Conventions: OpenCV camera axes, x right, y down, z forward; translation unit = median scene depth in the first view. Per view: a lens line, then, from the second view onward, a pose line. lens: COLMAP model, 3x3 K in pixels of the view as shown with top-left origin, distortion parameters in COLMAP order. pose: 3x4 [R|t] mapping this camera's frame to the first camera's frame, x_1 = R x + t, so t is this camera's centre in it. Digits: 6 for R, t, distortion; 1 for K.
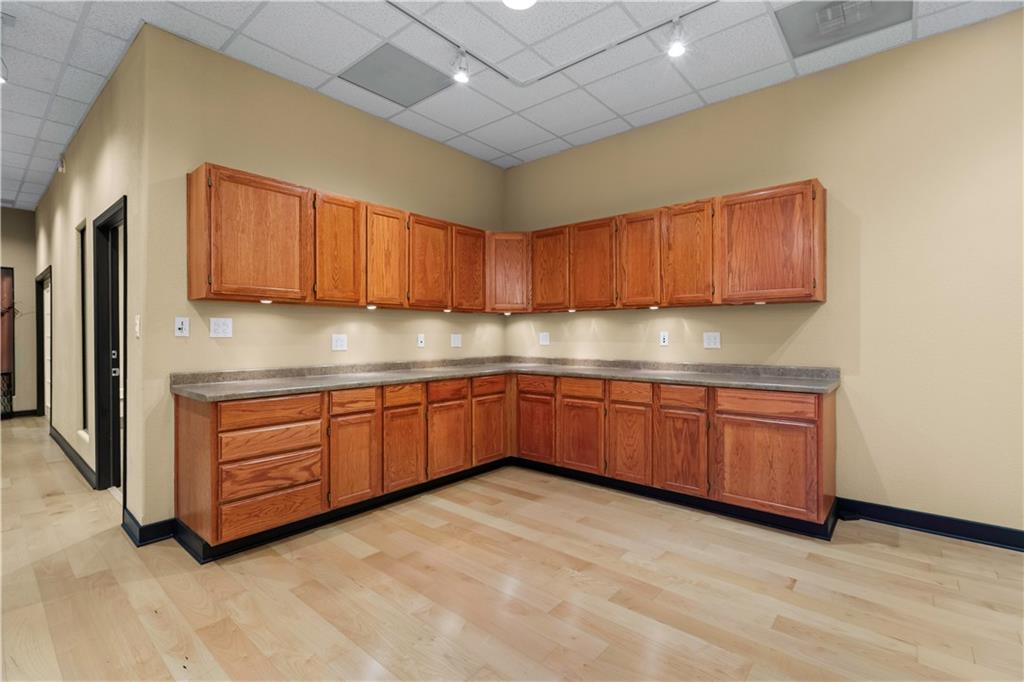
lens RADIAL K [[467.9, 0, 516.4], [0, 467.9, 335.3], [0, 0, 1]] dist [-0.002234, 0.000538]
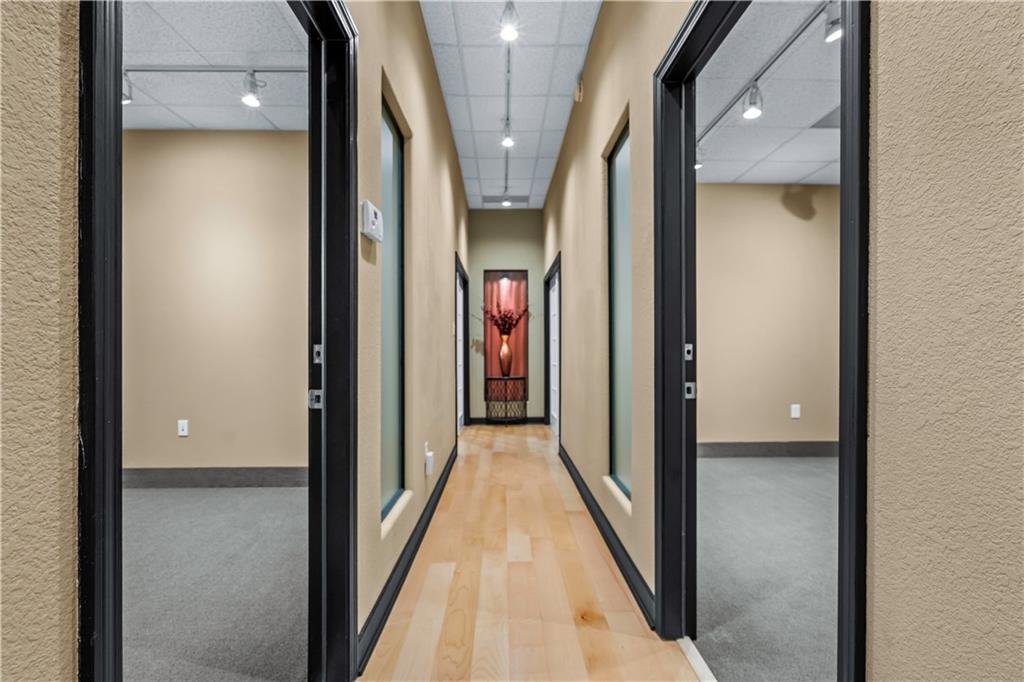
lens RADIAL K [[473.6, 0, 513.6], [0, 473.6, 333.0], [0, 0, 1]] dist [-0.001711, 0.000004]
pose [[0.666671, -0.023627, -0.744978, -0.511582], [-0.002884, 0.999408, -0.034278, 0.031246], [0.745347, 0.025001, 0.666208, 0.454849]]
